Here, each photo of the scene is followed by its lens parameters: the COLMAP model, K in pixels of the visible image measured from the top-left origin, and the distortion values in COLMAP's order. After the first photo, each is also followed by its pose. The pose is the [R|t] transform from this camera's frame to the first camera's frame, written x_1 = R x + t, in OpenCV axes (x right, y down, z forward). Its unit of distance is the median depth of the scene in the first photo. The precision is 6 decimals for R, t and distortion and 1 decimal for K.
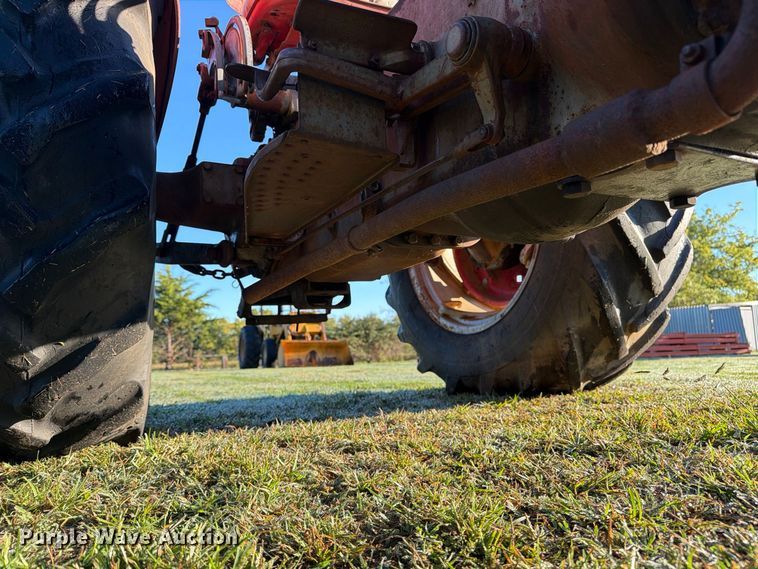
lens RADIAL K [[535.4, 0, 374.2], [0, 535.4, 283.1], [0, 0, 1]] dist [0.037176, -0.055395]
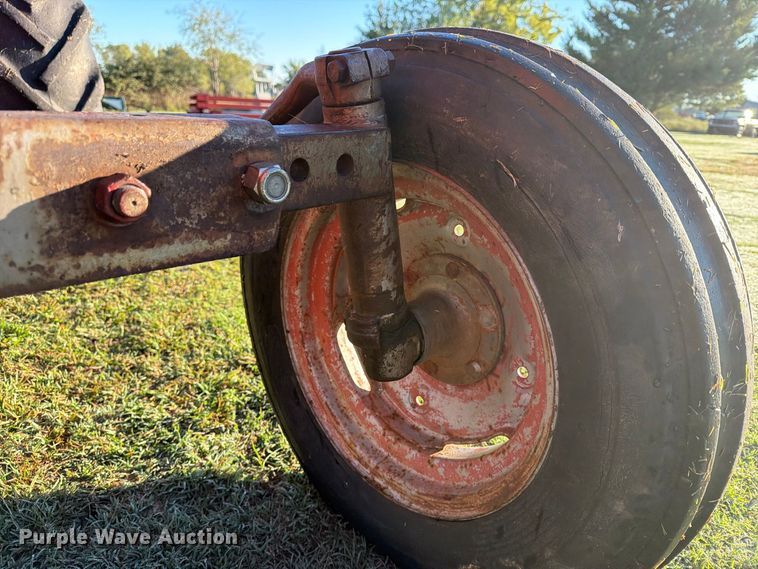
lens RADIAL K [[535.4, 0, 380.9], [0, 535.4, 292.4], [0, 0, 1]] dist [0.037176, -0.055395]
pose [[0.944550, -0.032063, 0.326800, 0.048768], [-0.121116, 0.891033, 0.437482, -0.023992], [-0.305216, -0.452804, 0.837742, -0.021002]]
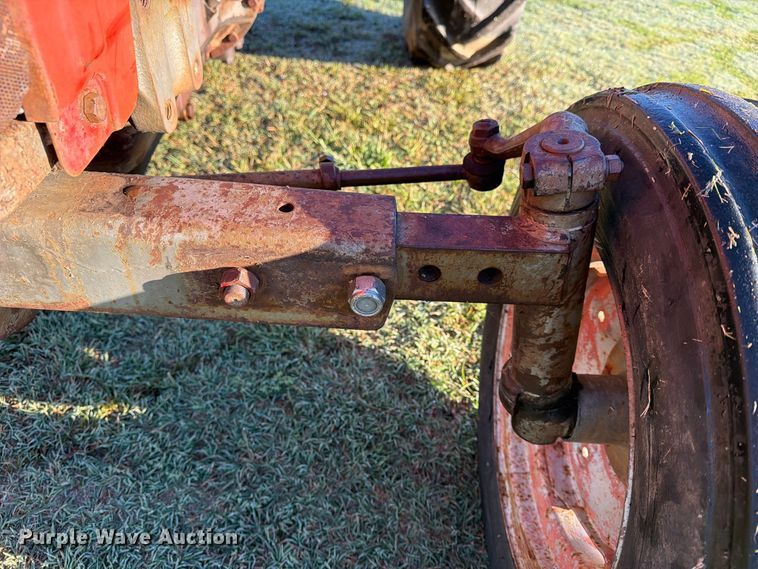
lens RADIAL K [[535.4, 0, 382.9], [0, 535.4, 296.2], [0, 0, 1]] dist [0.037176, -0.055395]
pose [[0.875384, 0.399706, -0.271914, 0.056543], [-0.045327, 0.627857, 0.777008, -0.033434], [0.481298, -0.667855, 0.567734, -0.014031]]
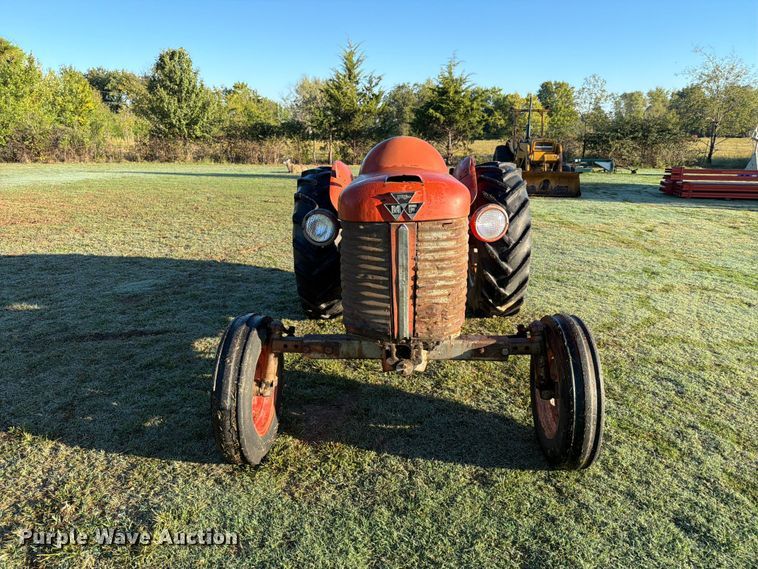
lens RADIAL K [[535.4, 0, 376.8], [0, 535.4, 285.2], [0, 0, 1]] dist [0.037176, -0.055395]
pose [[0.866035, 0.168552, -0.470717, 0.076357], [0.040731, 0.914551, 0.402415, -0.073753], [0.498322, -0.367678, 0.785167, -0.093390]]
